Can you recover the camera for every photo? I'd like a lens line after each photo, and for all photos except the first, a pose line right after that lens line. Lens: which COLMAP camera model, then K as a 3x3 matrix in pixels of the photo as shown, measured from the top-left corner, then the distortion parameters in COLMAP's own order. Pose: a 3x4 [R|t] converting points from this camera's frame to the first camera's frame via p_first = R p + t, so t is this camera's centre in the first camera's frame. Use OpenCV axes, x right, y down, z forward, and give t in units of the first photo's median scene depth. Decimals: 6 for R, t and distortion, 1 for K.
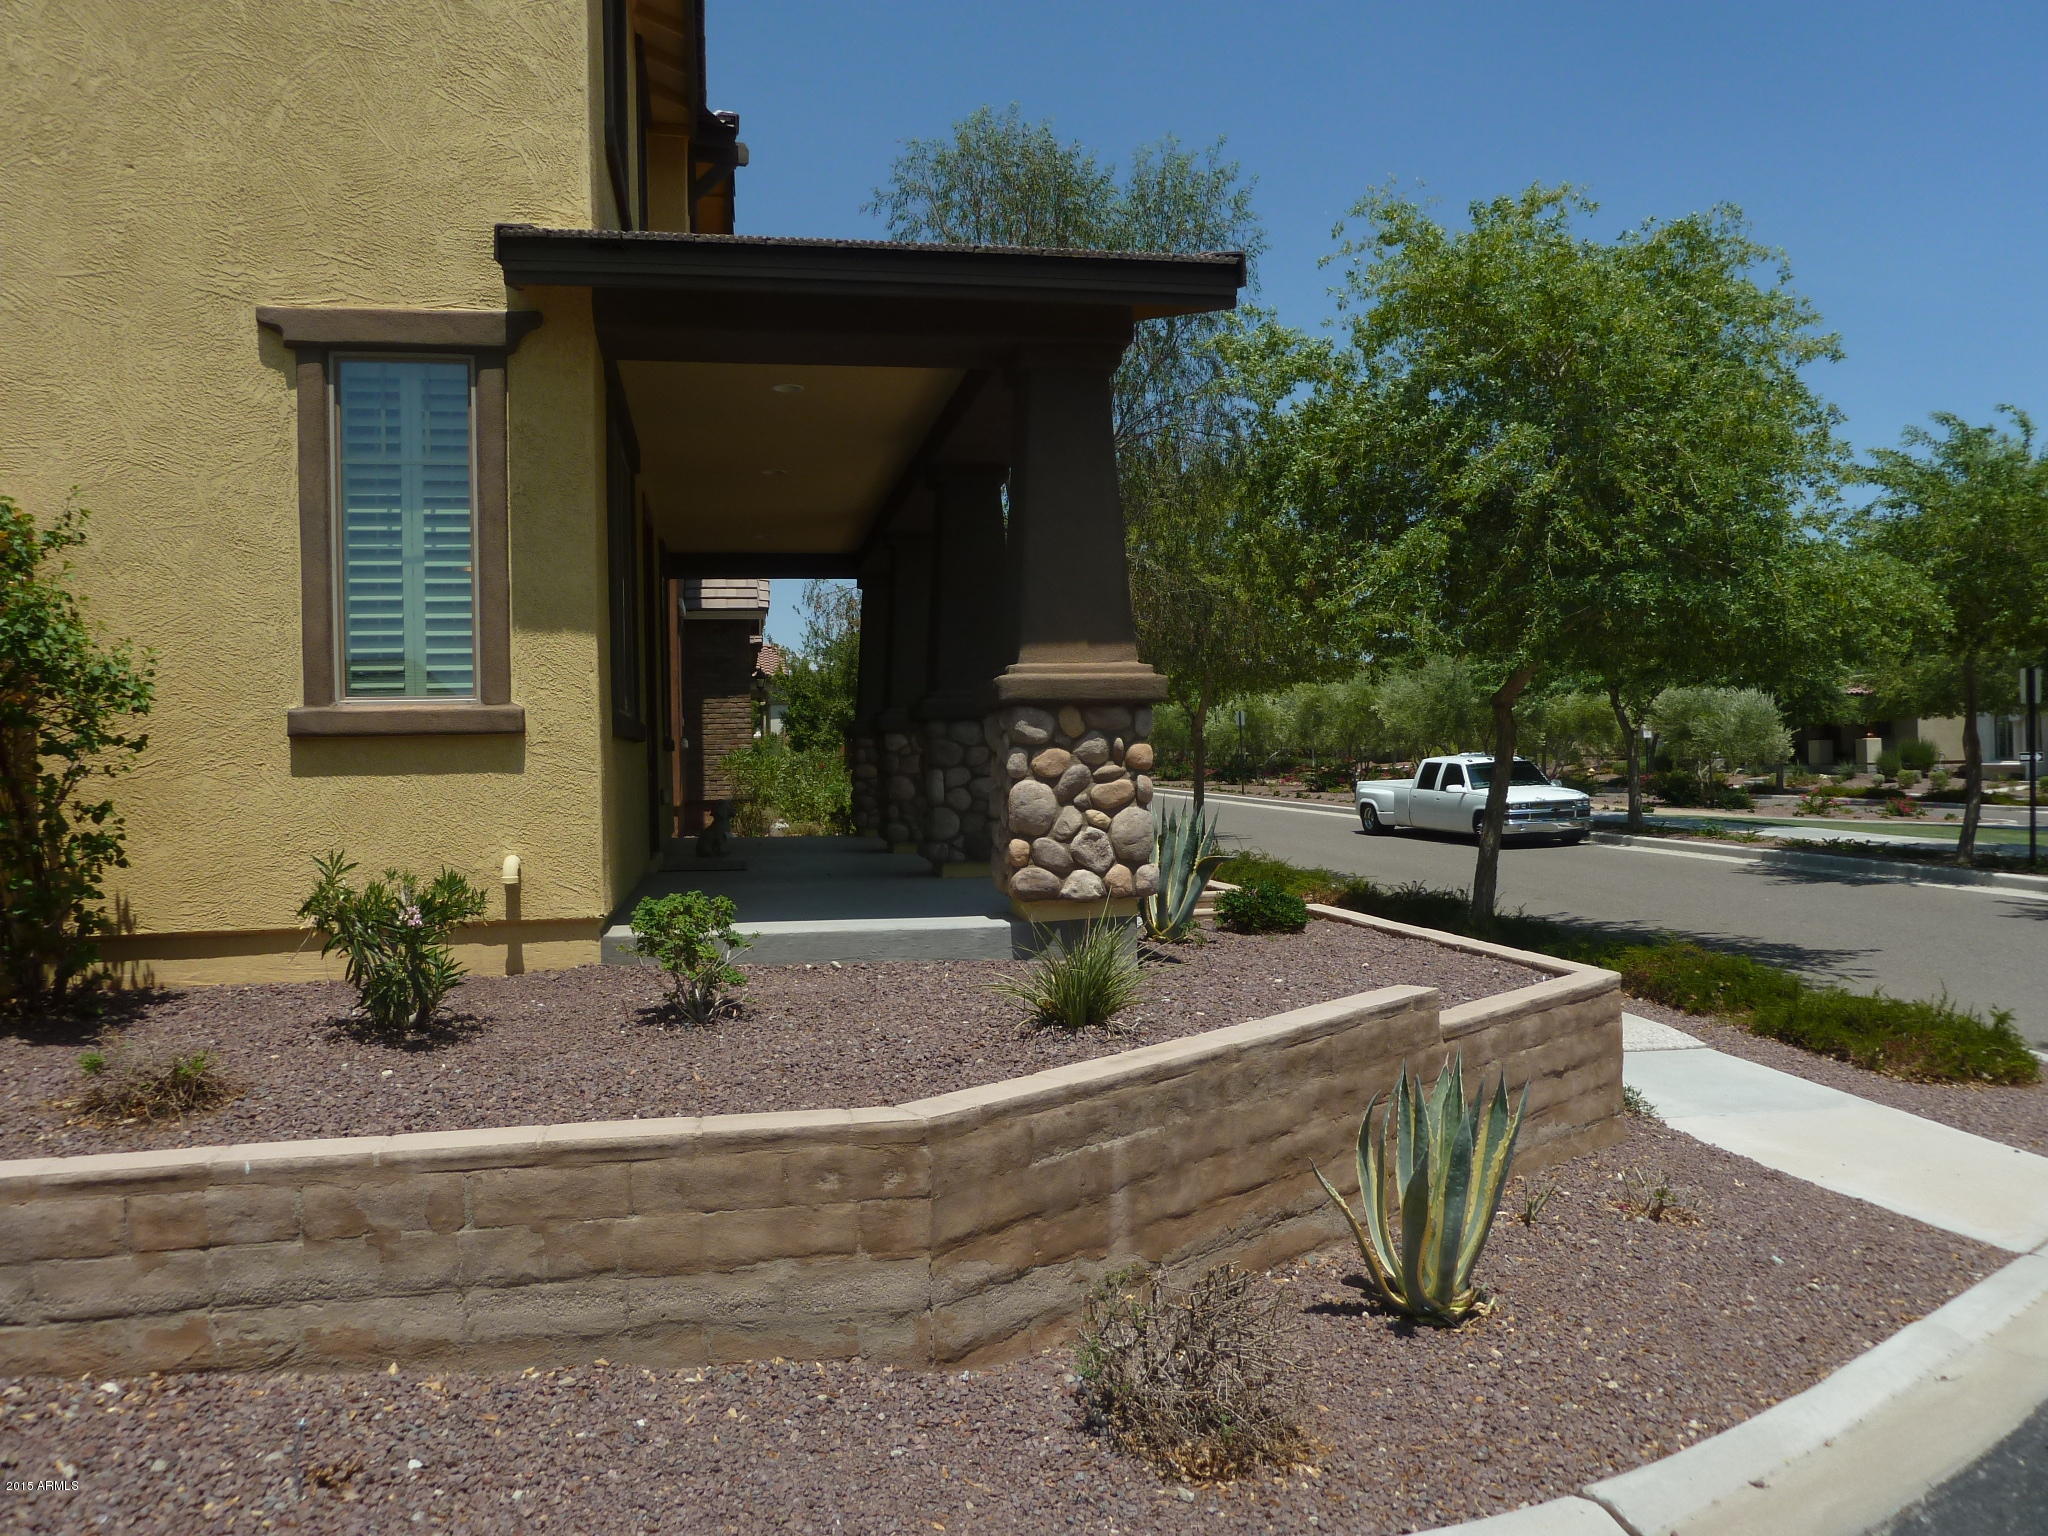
lens RADIAL K [[1530.0, 0, 1018.6], [0, 1530.0, 767.5], [0, 0, 1]] dist [-0.039299, 0.011907]
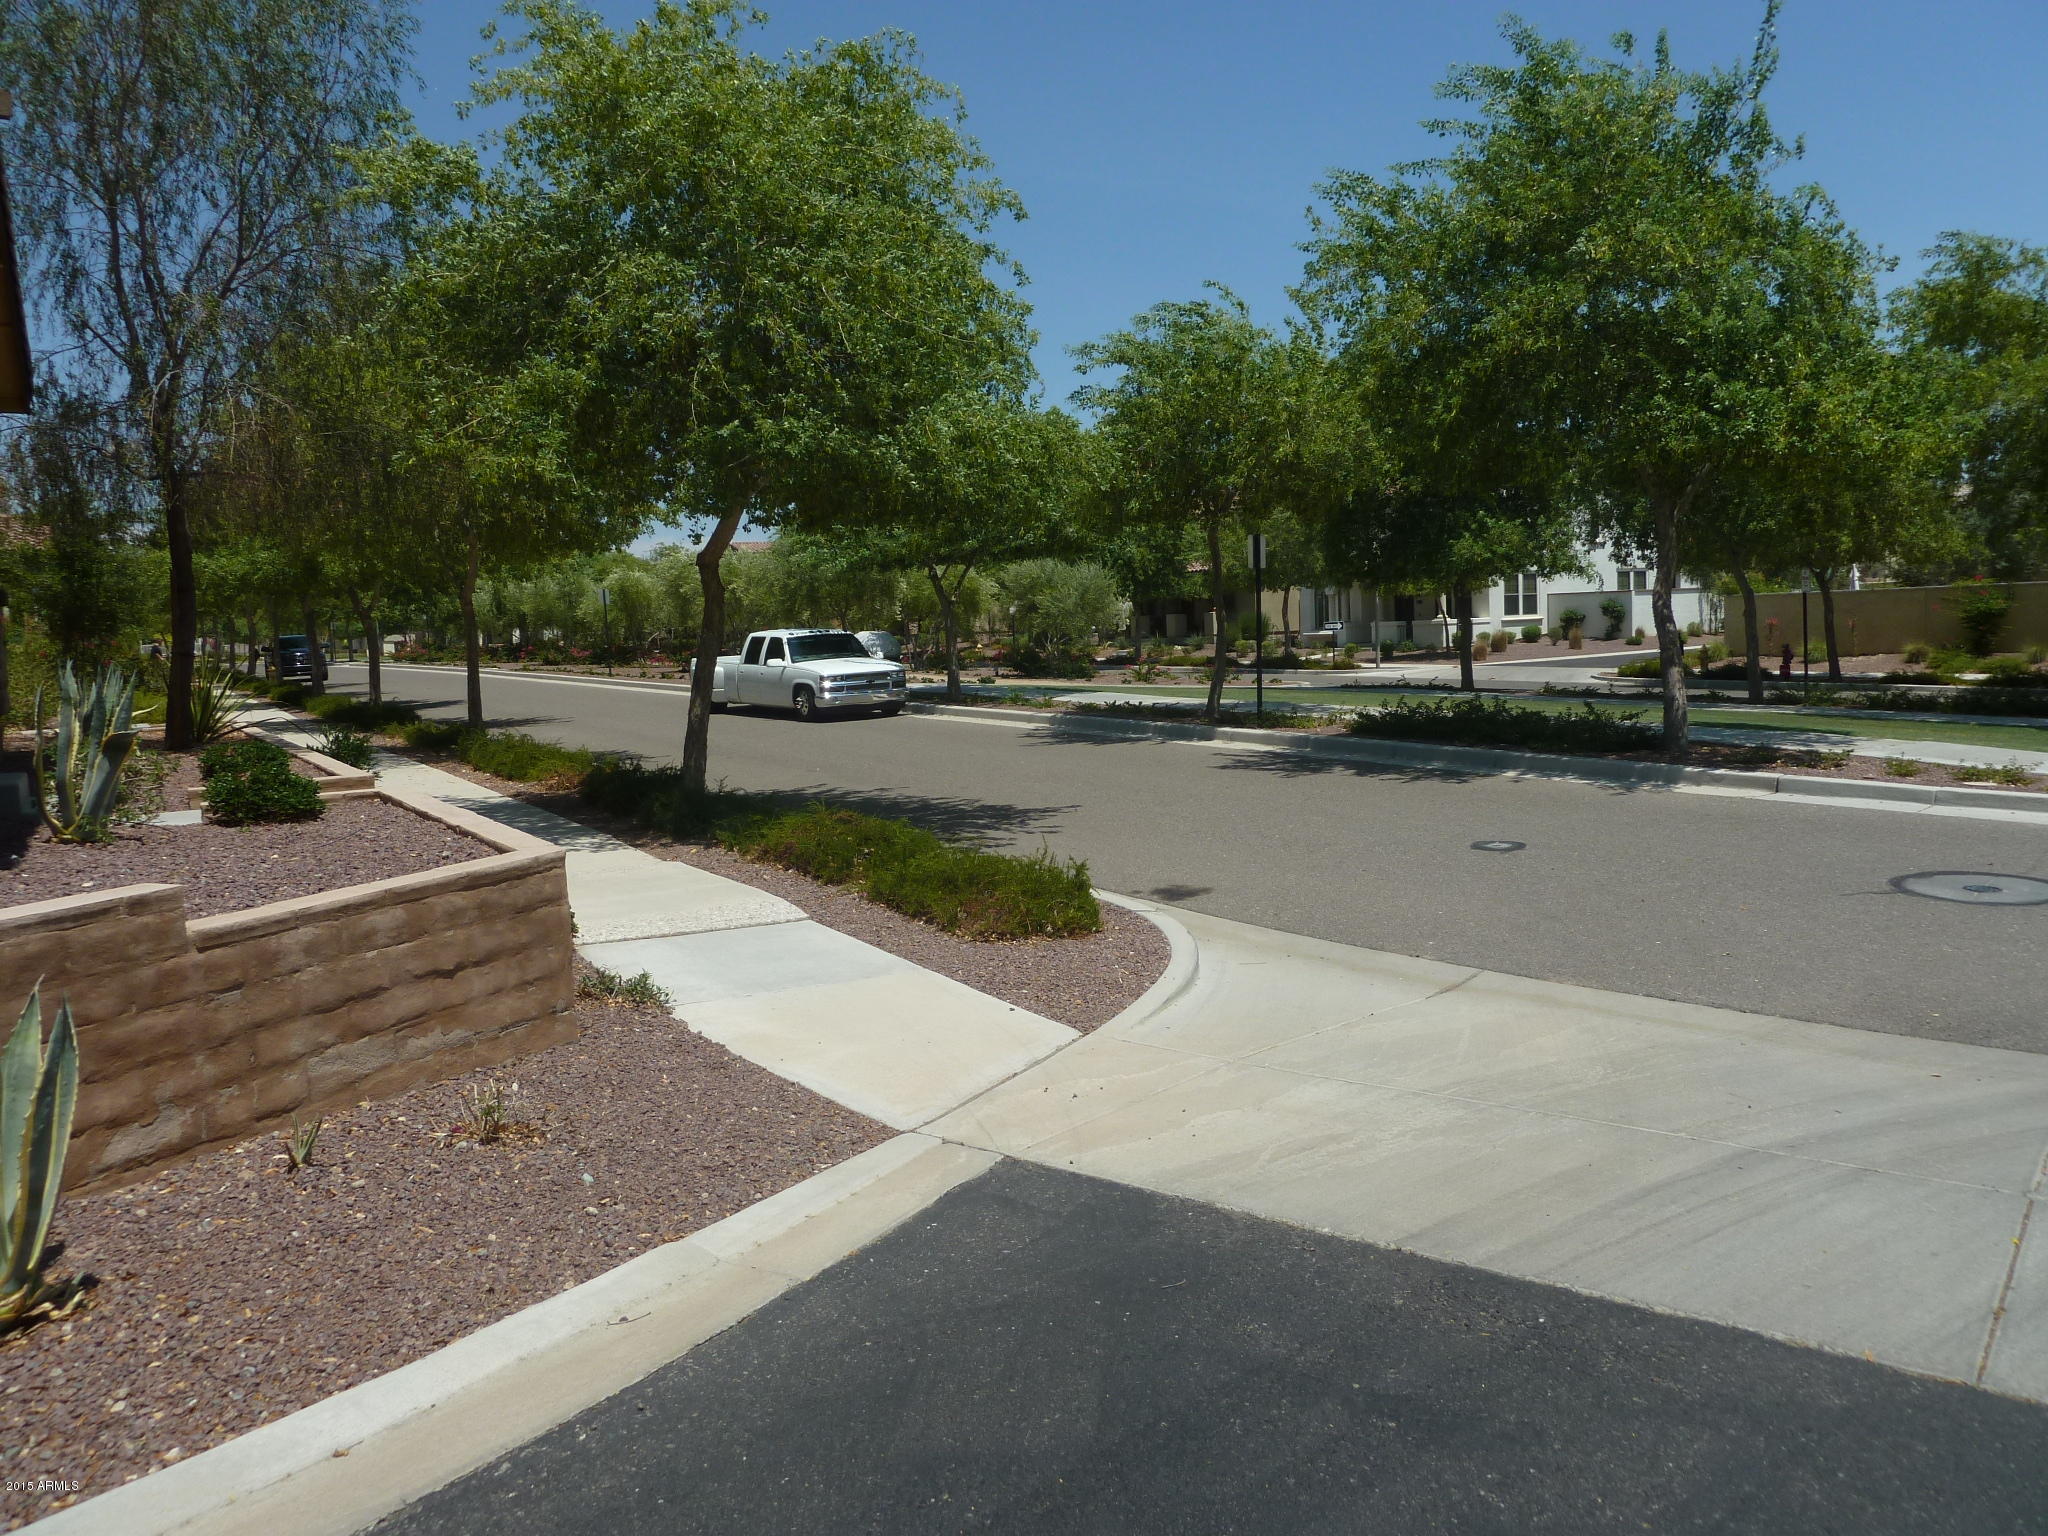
lens RADIAL K [[1530.0, 0, 1021.2], [0, 1530.0, 759.7], [0, 0, 1]] dist [-0.039299, 0.011907]
pose [[0.935716, -0.042782, 0.350151, 0.285266], [0.017987, 0.997114, 0.073761, 0.021192], [-0.352296, -0.062721, 0.933784, 0.085090]]
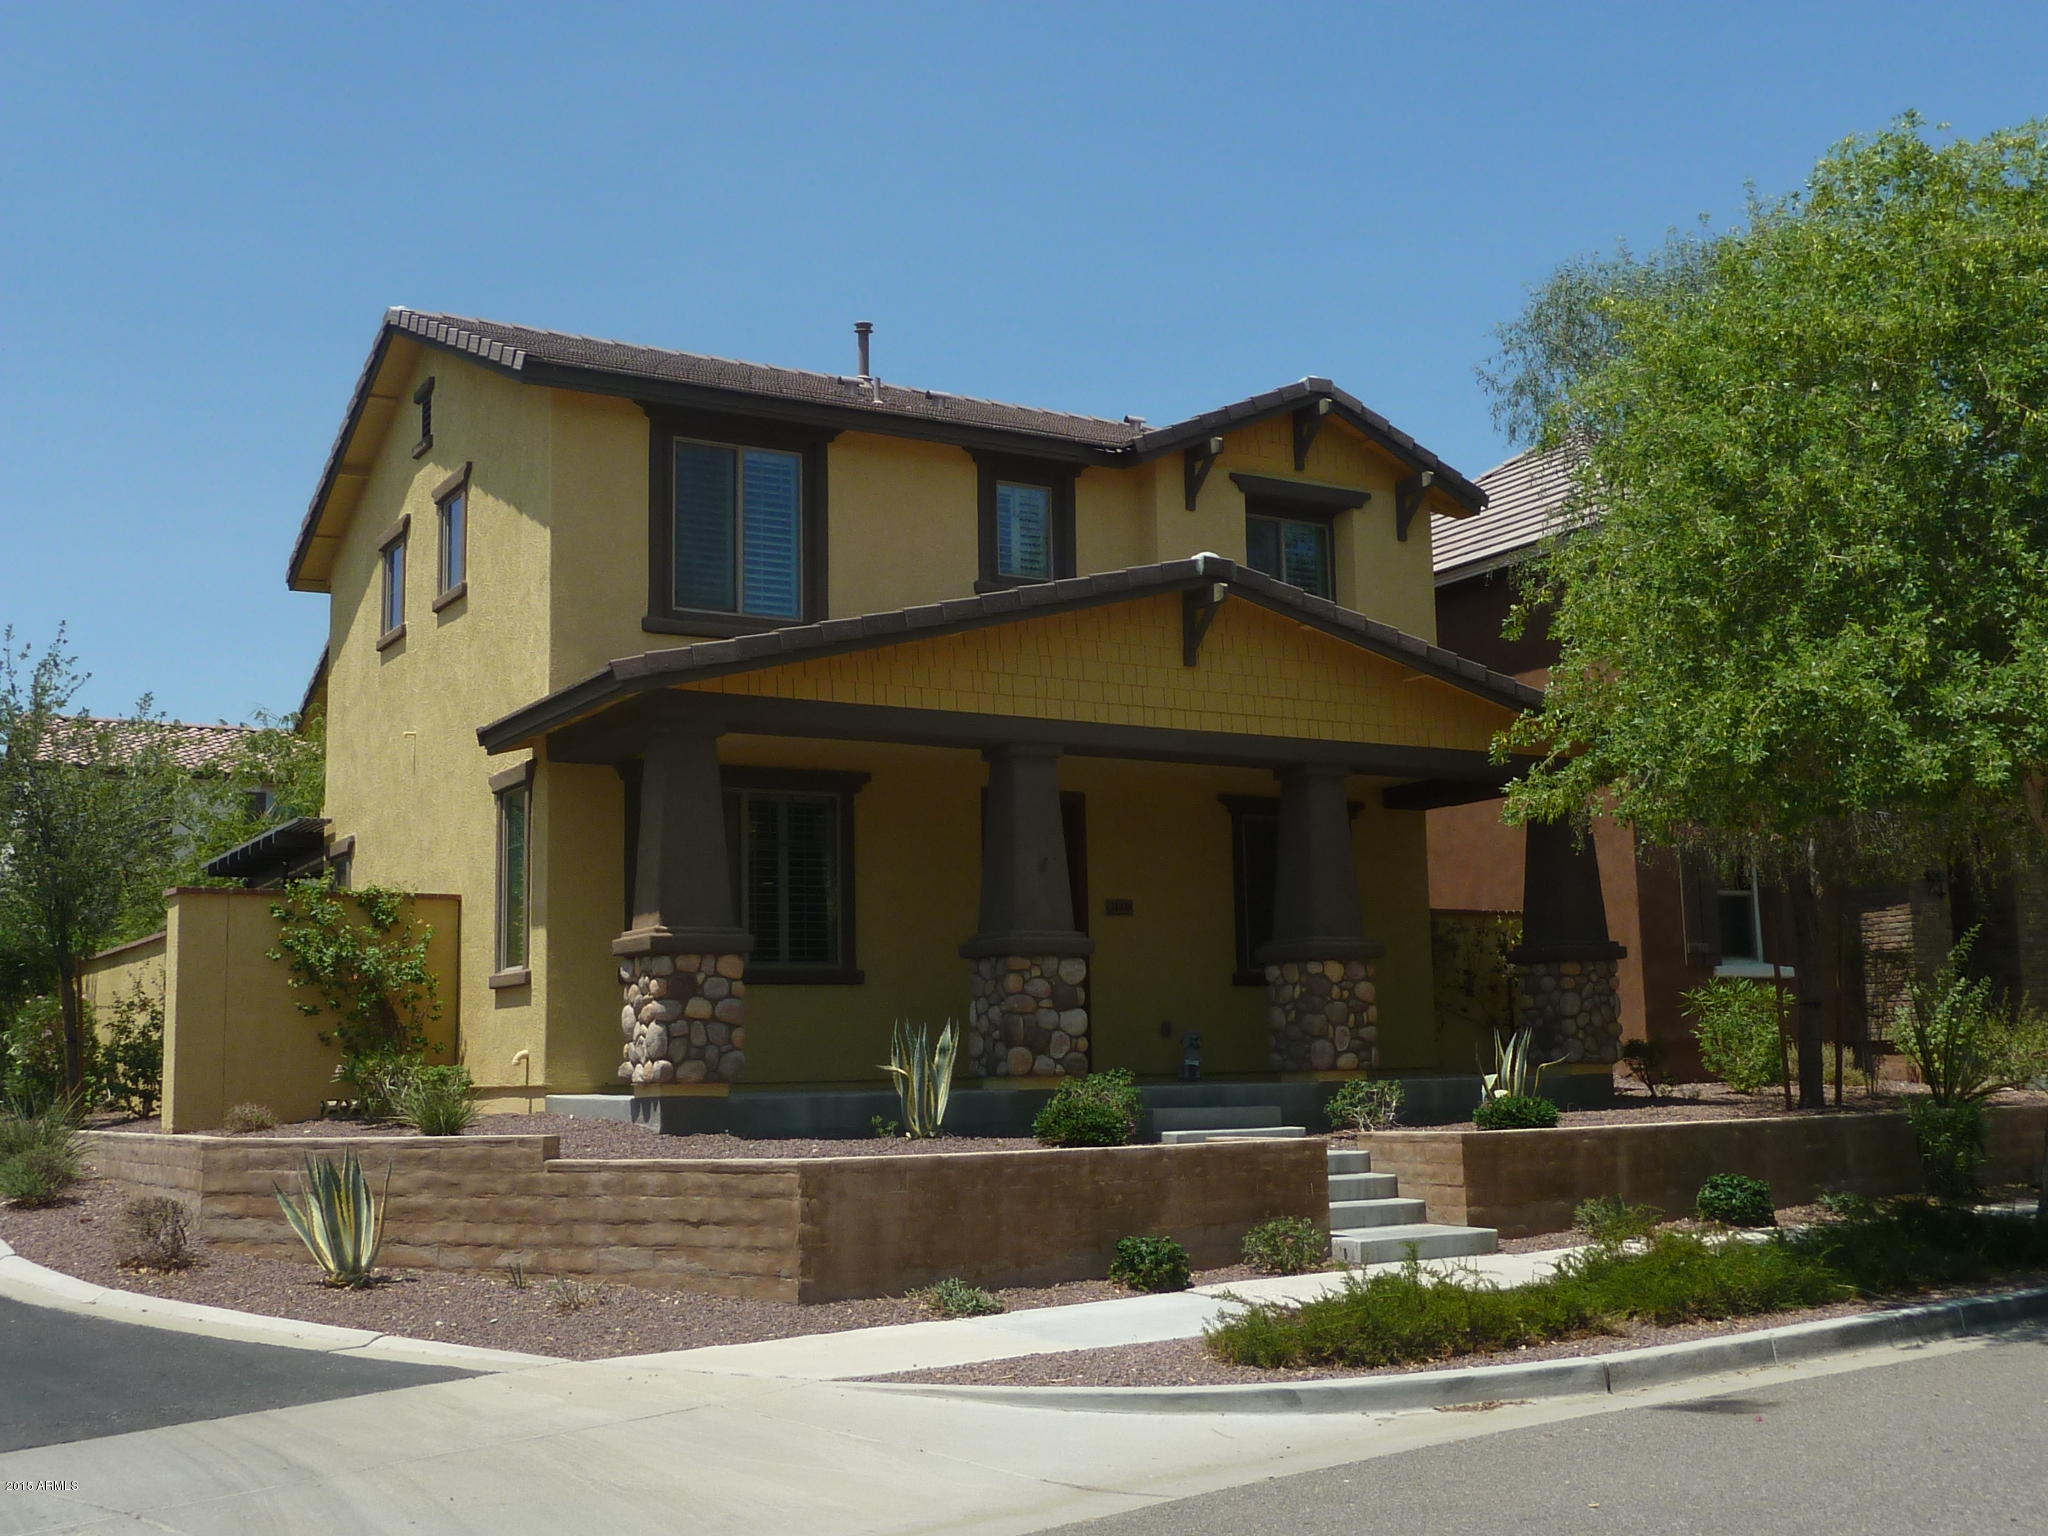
lens RADIAL K [[2184.1, 0, 1018.5], [0, 2184.1, 767.6], [0, 0, 1]] dist [-0.029737, 0.000000]
pose [[0.341133, -0.117189, -0.932682, 1.771573], [0.009244, 0.992569, -0.121332, 0.032330], [0.939970, 0.032769, 0.339681, 0.479724]]
